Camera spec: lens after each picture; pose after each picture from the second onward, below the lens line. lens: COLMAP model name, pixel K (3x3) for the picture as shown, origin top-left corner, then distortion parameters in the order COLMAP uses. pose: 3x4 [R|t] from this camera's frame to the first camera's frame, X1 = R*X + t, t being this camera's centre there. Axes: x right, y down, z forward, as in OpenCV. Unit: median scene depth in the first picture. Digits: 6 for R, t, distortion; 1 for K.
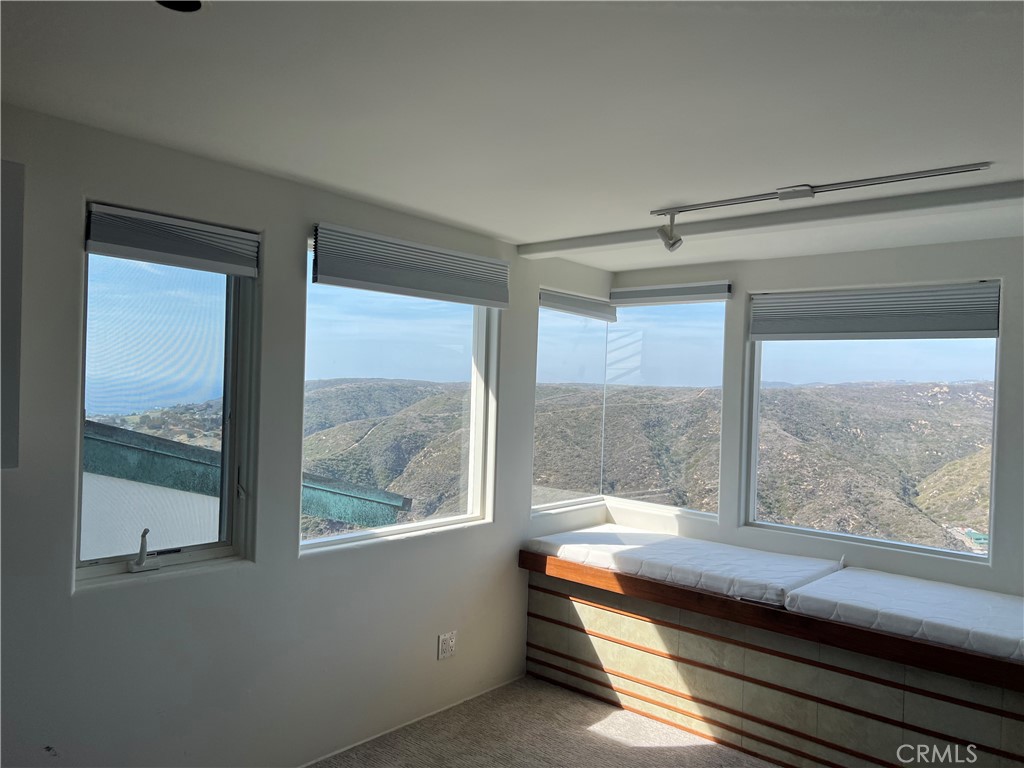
lens RADIAL K [[763.5, 0, 508.8], [0, 763.5, 399.7], [0, 0, 1]] dist [0.039675, -0.040014]
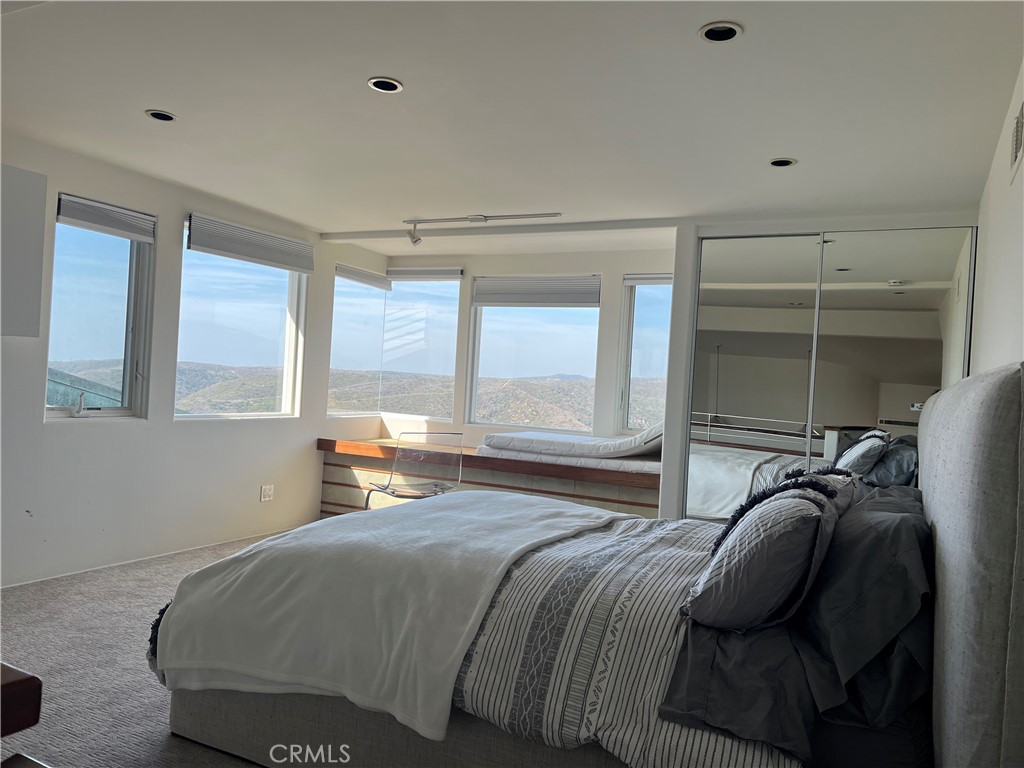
lens RADIAL K [[763.5, 0, 512.8], [0, 763.5, 386.8], [0, 0, 1]] dist [0.039675, -0.040014]
pose [[0.966795, 0.021379, 0.254659, -0.000488], [-0.021021, 0.999771, -0.004127, 0.112481], [-0.254688, -0.001363, 0.967022, -0.644258]]
